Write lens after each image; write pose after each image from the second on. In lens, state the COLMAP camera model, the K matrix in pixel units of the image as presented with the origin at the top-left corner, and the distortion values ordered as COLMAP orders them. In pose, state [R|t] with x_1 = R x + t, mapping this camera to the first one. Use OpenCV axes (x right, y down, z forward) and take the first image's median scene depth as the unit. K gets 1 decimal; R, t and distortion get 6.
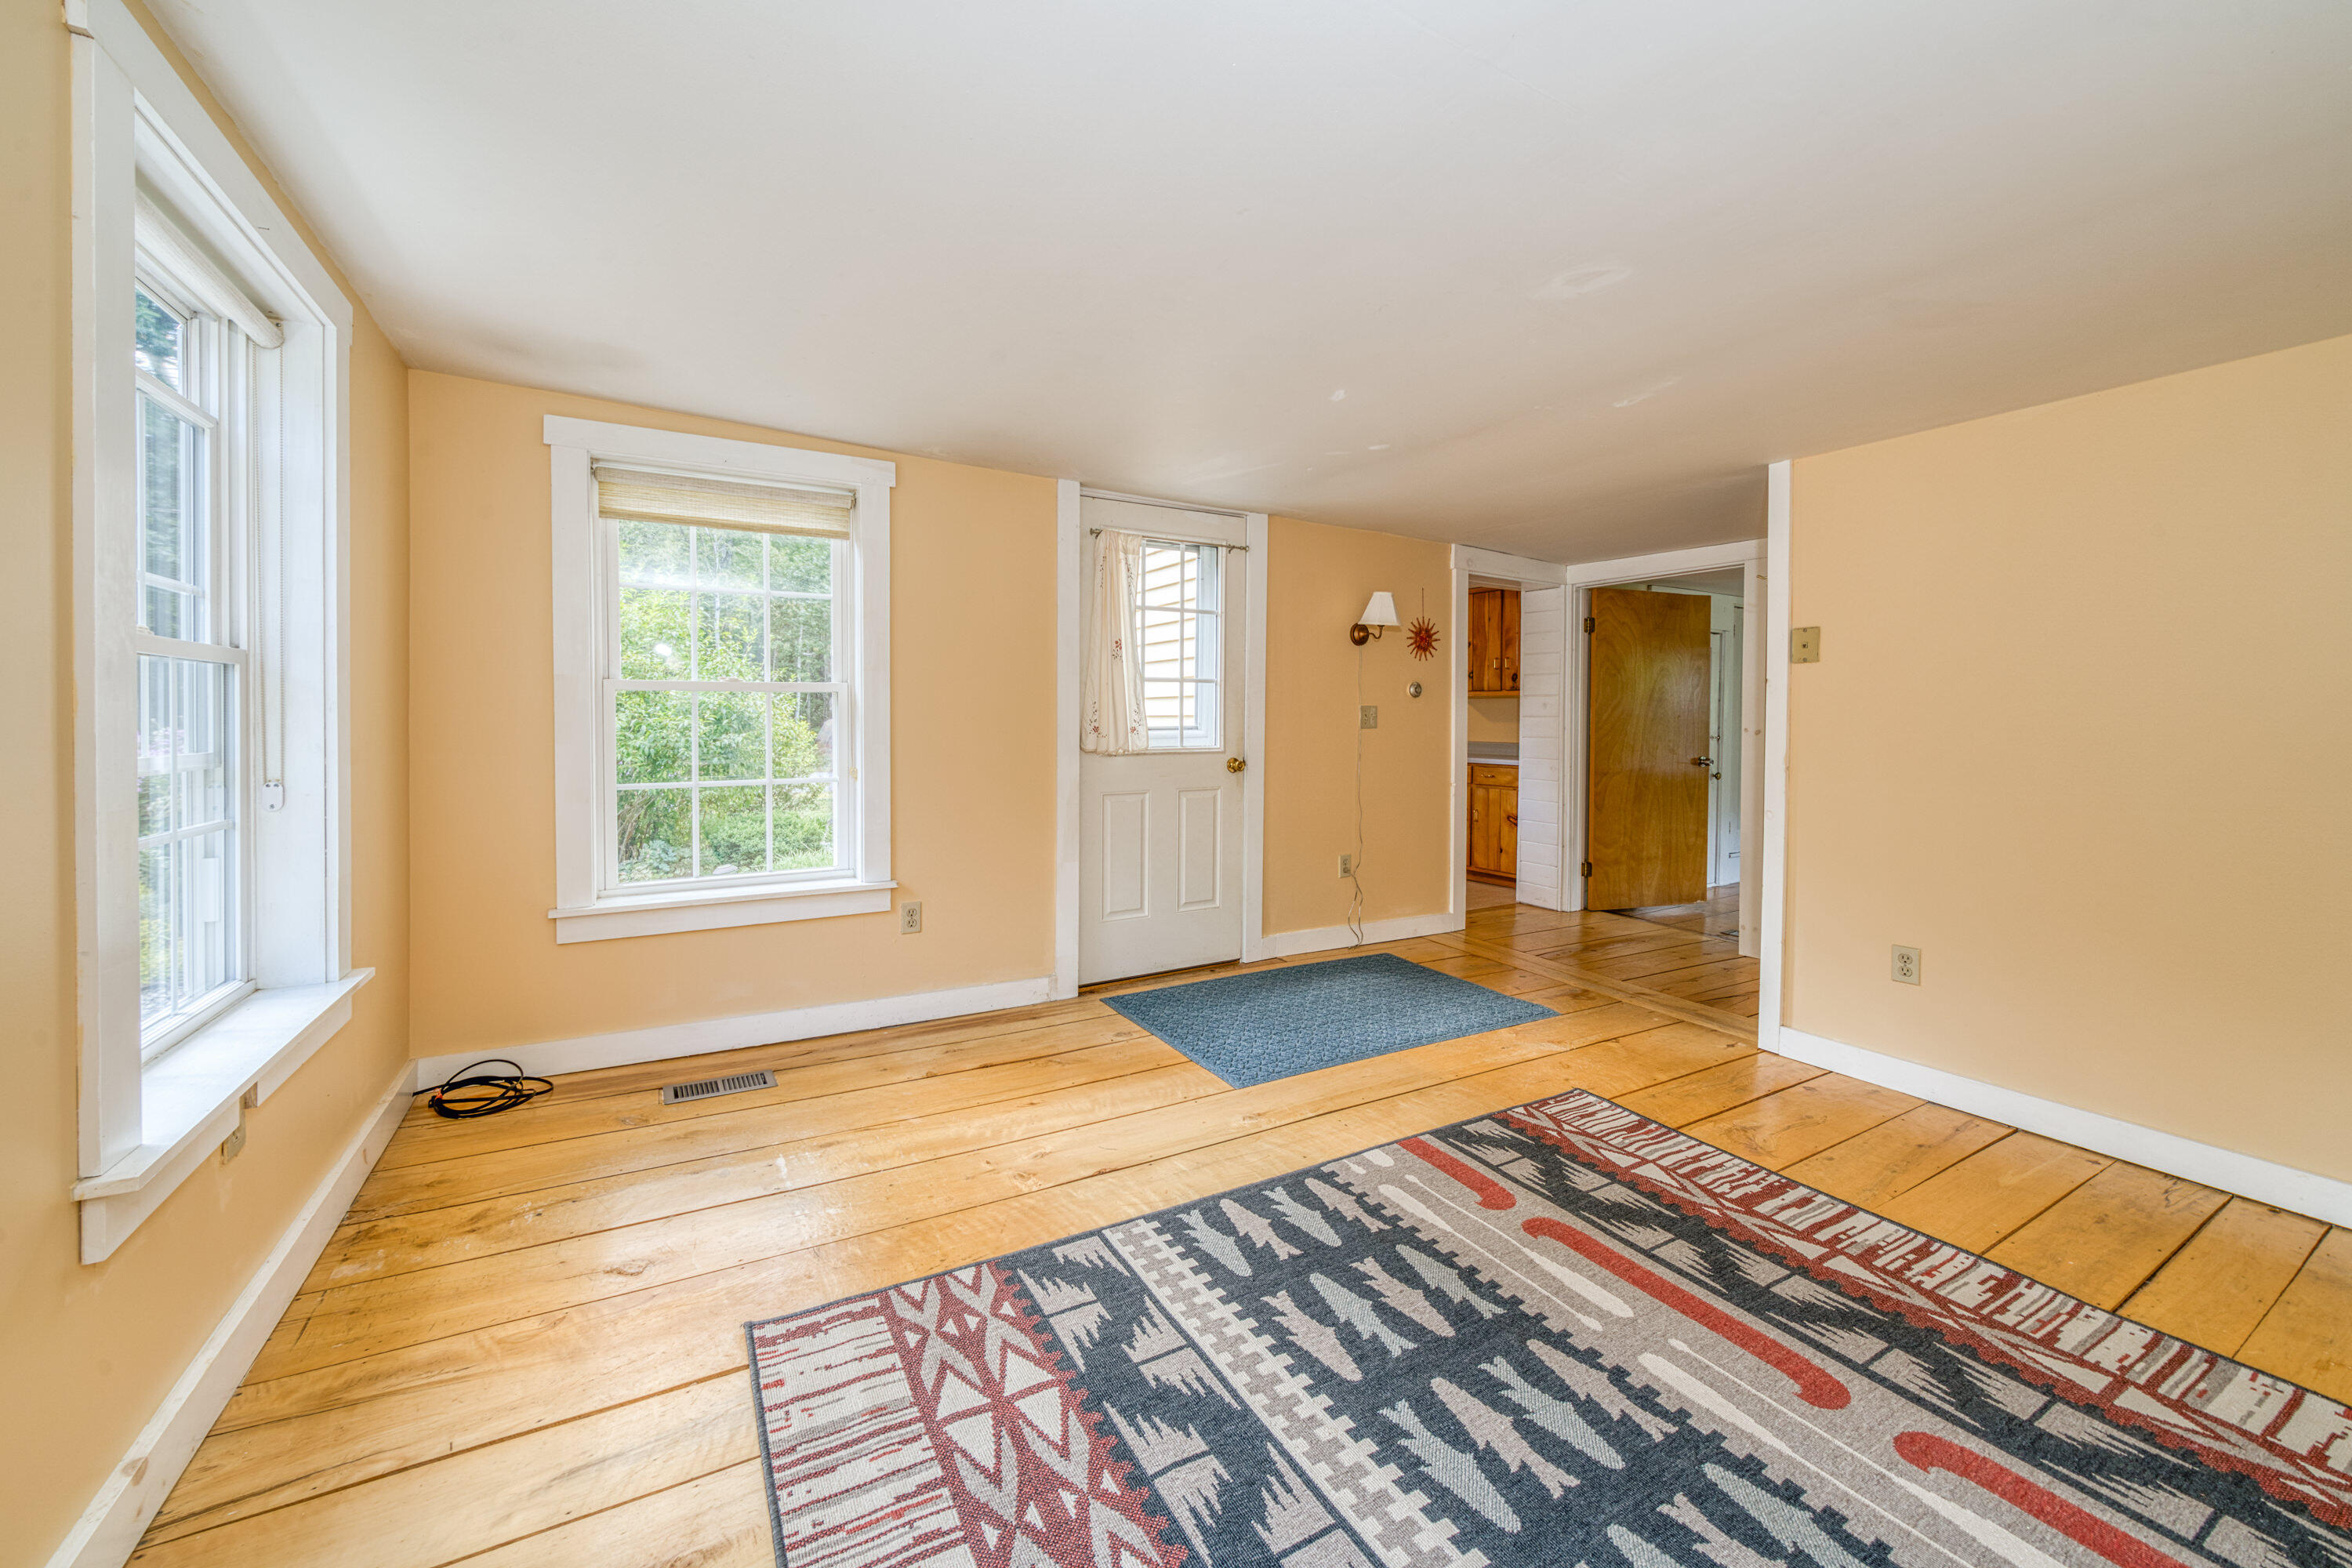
lens RADIAL K [[834.3, 0, 1149.3], [0, 834.3, 730.4], [0, 0, 1]] dist [-0.005745, -0.000576]
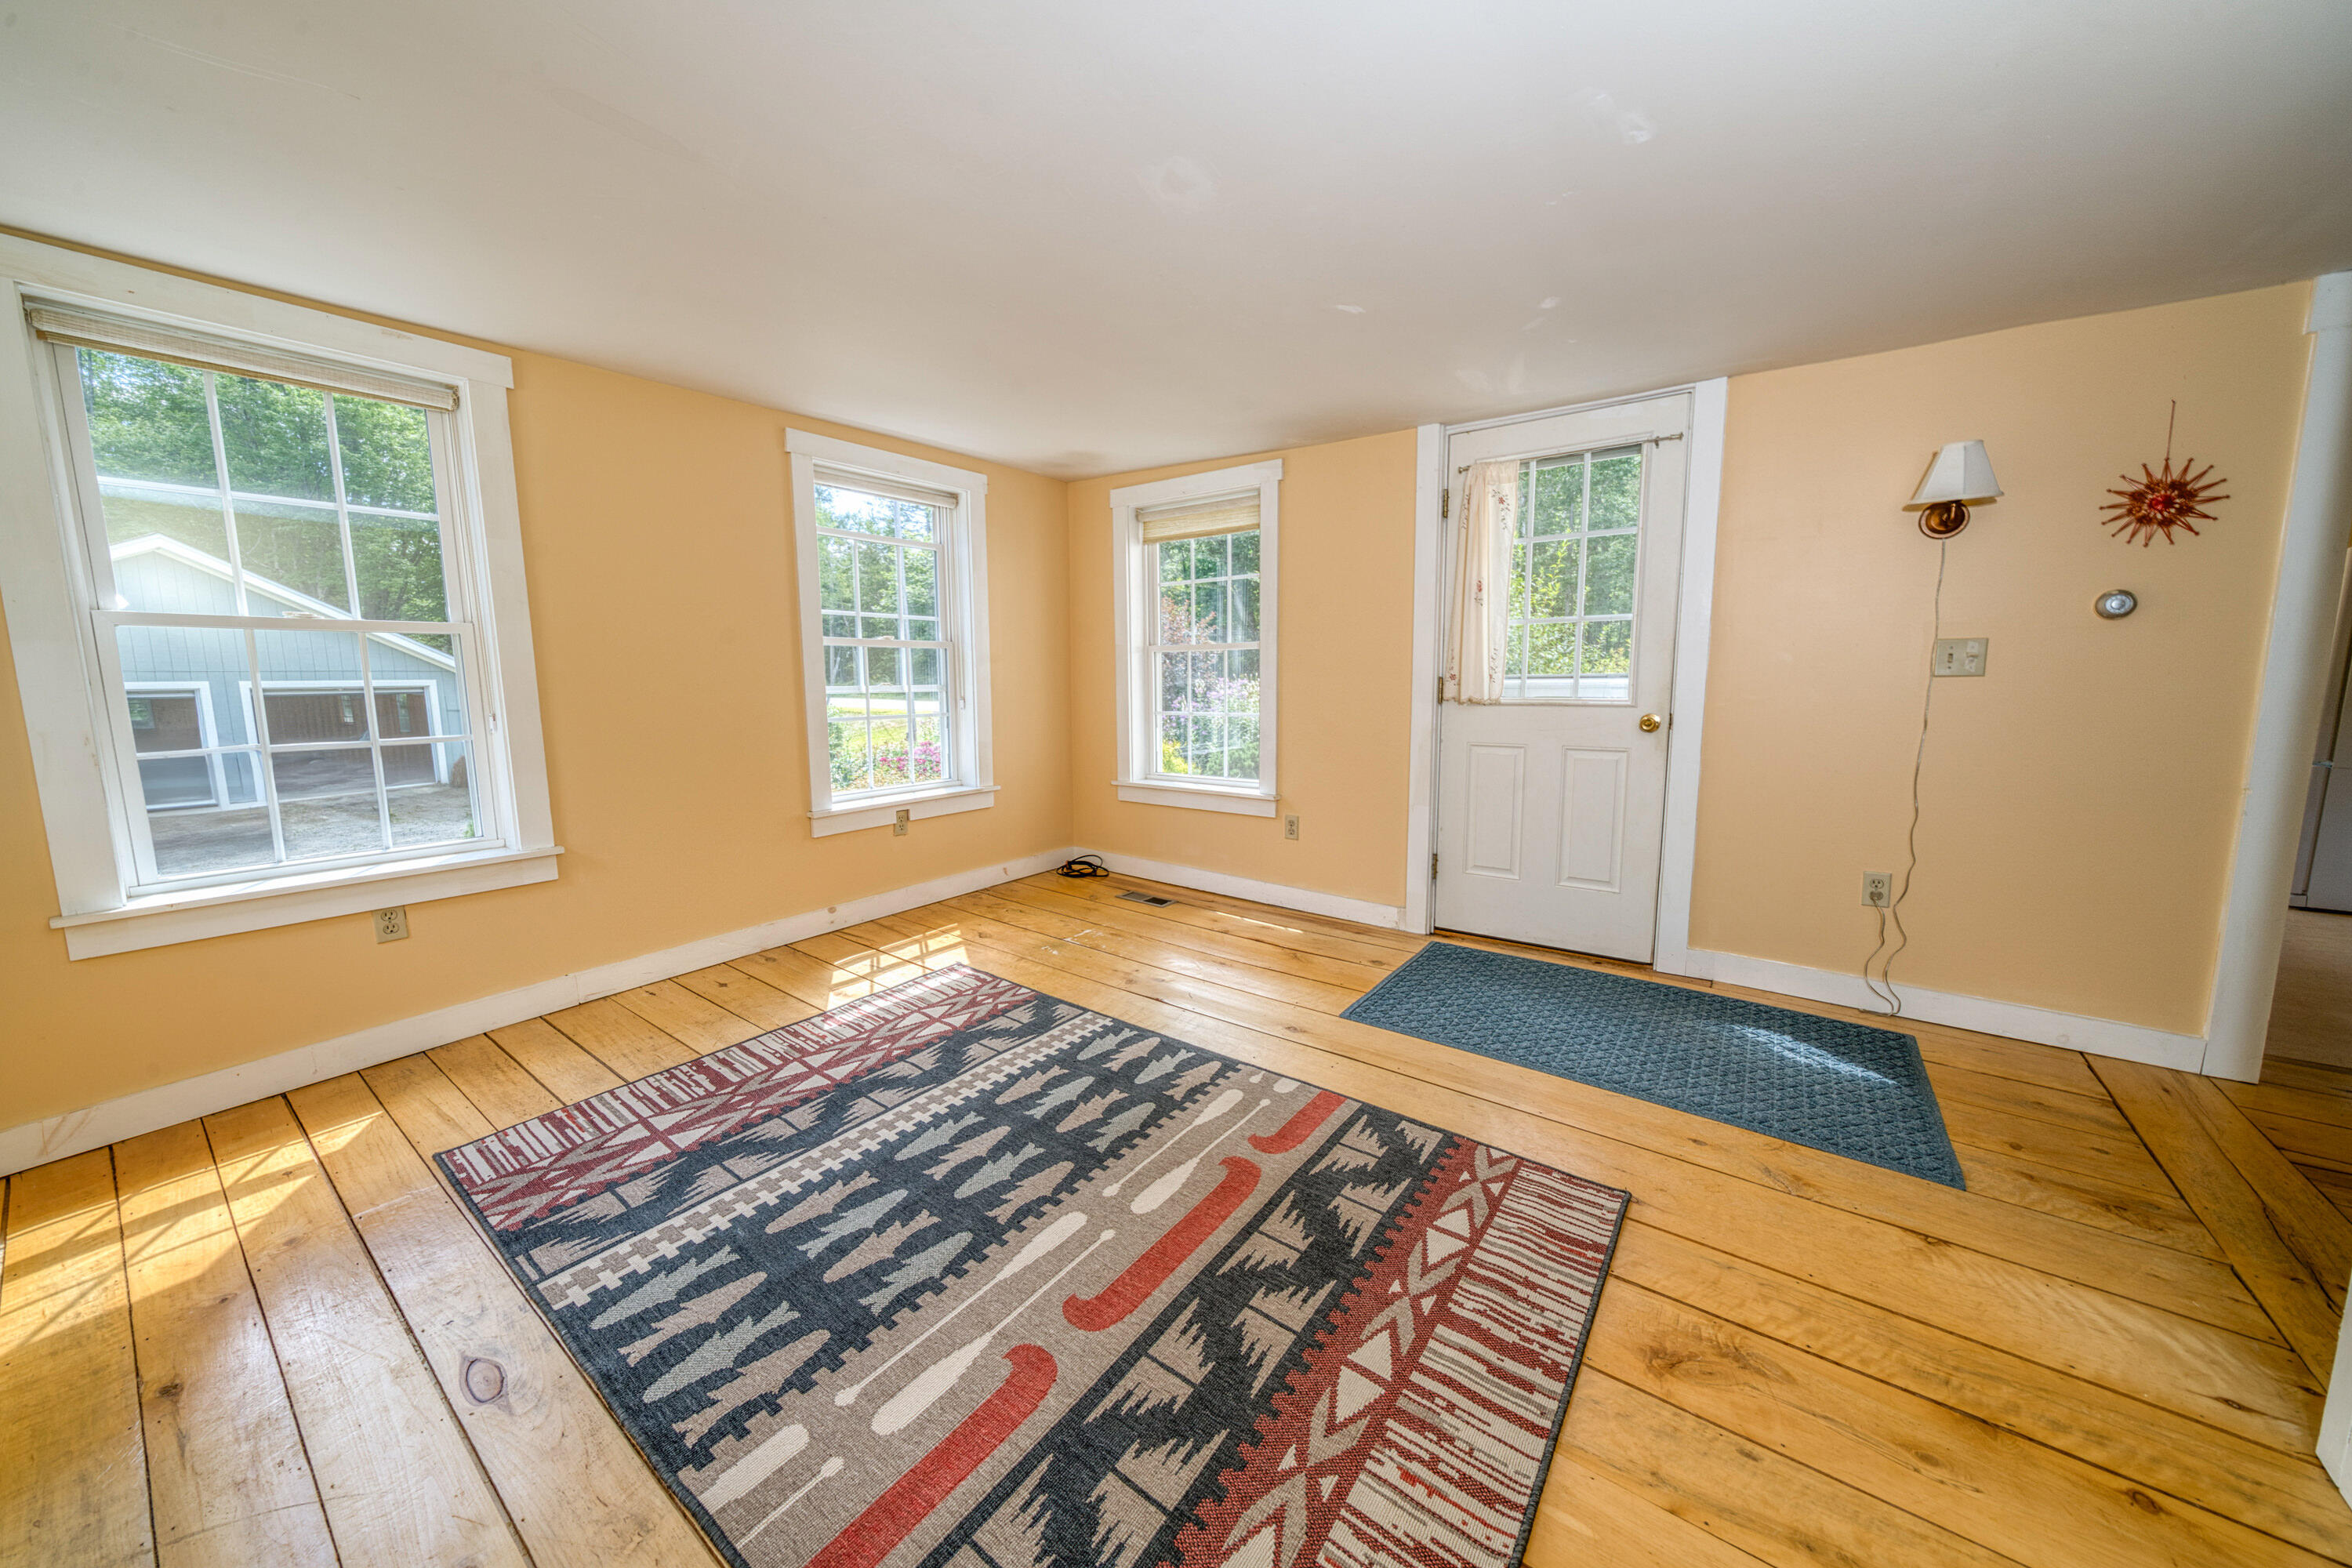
lens RADIAL K [[834.3, 0, 1171.7], [0, 834.3, 778.5], [0, 0, 1]] dist [-0.005745, -0.000576]
pose [[0.422720, 0.107652, -0.899844, 1.272335], [-0.007195, 0.993287, 0.115452, 0.012035], [0.906232, -0.042330, 0.420656, 0.508674]]
